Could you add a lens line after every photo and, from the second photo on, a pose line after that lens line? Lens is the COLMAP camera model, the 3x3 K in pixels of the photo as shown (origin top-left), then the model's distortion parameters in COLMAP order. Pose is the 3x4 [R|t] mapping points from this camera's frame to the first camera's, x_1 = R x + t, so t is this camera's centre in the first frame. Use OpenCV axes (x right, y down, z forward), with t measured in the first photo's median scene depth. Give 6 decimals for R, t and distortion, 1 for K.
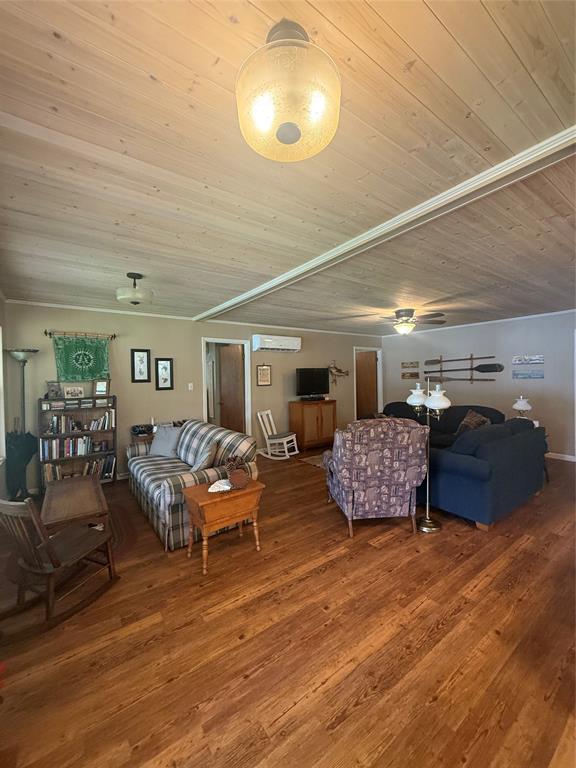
lens RADIAL K [[307.9, 0, 285.5], [0, 307.9, 383.2], [0, 0, 1]] dist [0.001217, 0.000104]
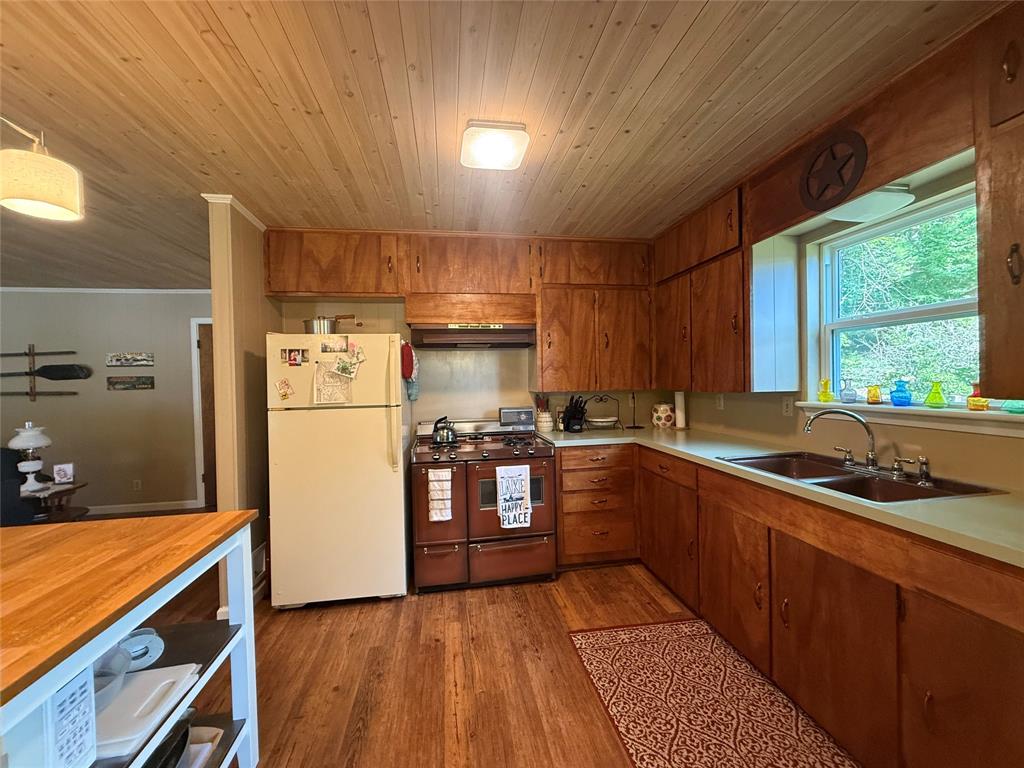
lens RADIAL K [[410.5, 0, 511.5], [0, 410.5, 385.9], [0, 0, 1]] dist [0.001217, 0.000104]
pose [[0.440855, -0.009005, 0.897533, 0.336430], [0.034685, 0.999374, -0.007010, 0.008878], [-0.896908, 0.034221, 0.440891, -0.049390]]
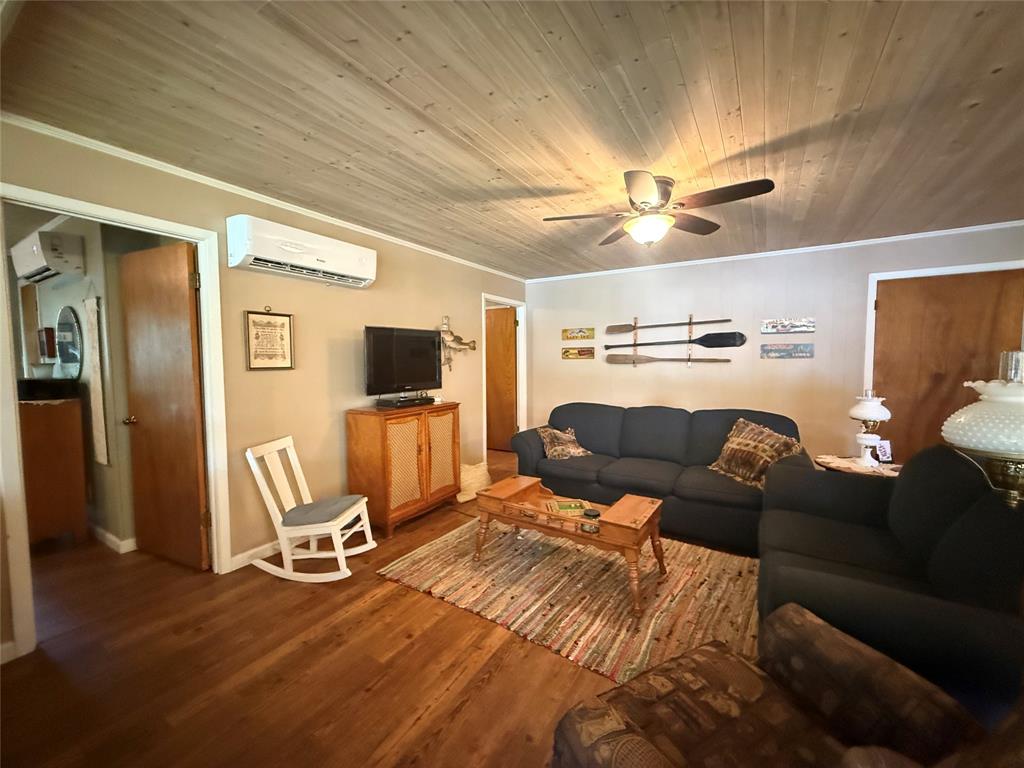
lens RADIAL K [[410.5, 0, 508.5], [0, 410.5, 381.1], [0, 0, 1]] dist [0.001217, 0.000104]
pose [[0.921530, -0.009508, 0.388190, -0.001051], [-0.001762, 0.999588, 0.028666, 0.006327], [-0.388303, -0.027100, 0.921133, 0.432542]]
